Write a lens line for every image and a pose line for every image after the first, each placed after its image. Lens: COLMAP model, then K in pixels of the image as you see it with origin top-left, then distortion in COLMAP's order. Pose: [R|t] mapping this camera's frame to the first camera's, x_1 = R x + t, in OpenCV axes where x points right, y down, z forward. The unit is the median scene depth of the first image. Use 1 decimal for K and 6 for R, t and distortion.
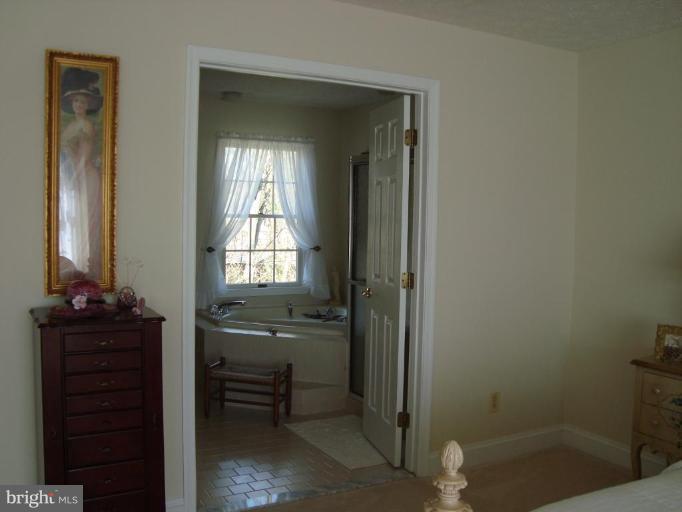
lens RADIAL K [[632.5, 0, 341.0], [0, 632.5, 256.0], [0, 0, 1]] dist [-0.177696, 0.001906]
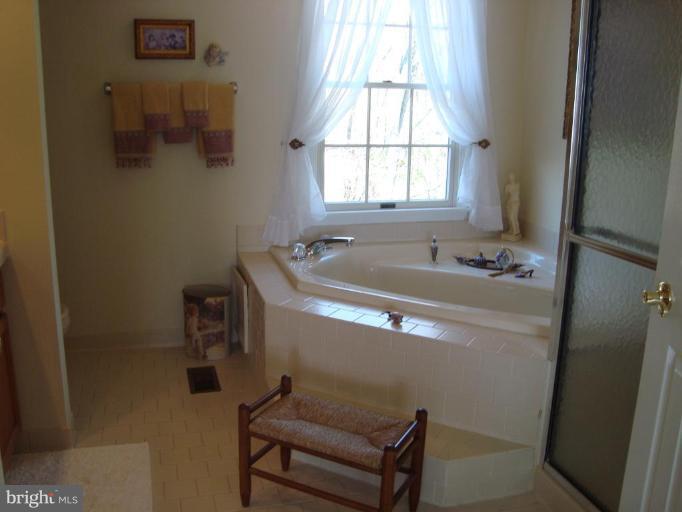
lens RADIAL K [[632.5, 0, 341.0], [0, 632.5, 256.0], [0, 0, 1]] dist [-0.177696, 0.001906]
pose [[0.972412, 0.052645, -0.227251, -0.031426], [-0.010122, 0.982806, 0.184365, -0.015224], [0.233050, -0.176979, 0.956225, 0.424058]]
